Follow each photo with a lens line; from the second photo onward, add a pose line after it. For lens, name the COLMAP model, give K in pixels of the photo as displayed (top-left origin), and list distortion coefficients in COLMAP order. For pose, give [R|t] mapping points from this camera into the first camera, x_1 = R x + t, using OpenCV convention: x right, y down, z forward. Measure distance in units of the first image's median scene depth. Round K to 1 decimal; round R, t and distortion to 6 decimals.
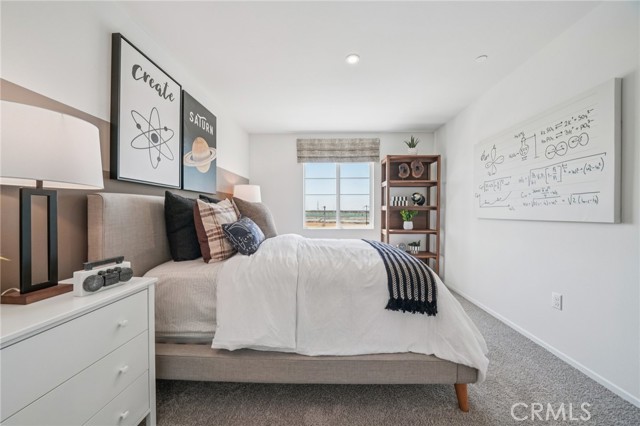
lens RADIAL K [[224.1, 0, 322.3], [0, 224.1, 215.6], [0, 0, 1]] dist [-0.015360, -0.000466]
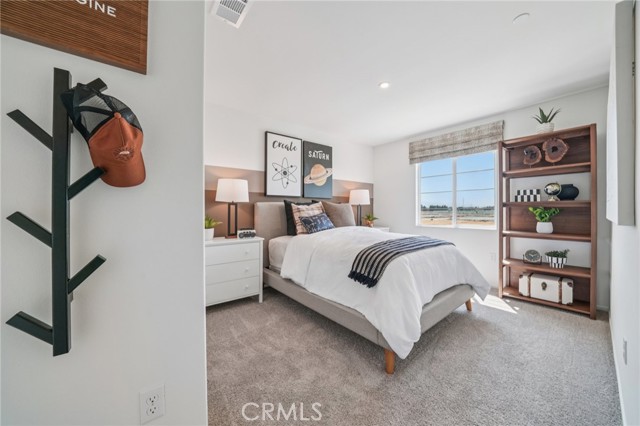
lens RADIAL K [[224.1, 0, 323.7], [0, 224.1, 211.3], [0, 0, 1]] dist [-0.015360, -0.000466]
pose [[0.664522, 0.001621, -0.747267, 0.762212], [-0.008996, 0.999943, -0.005831, 0.001957], [0.747214, 0.010597, 0.664499, -0.053832]]
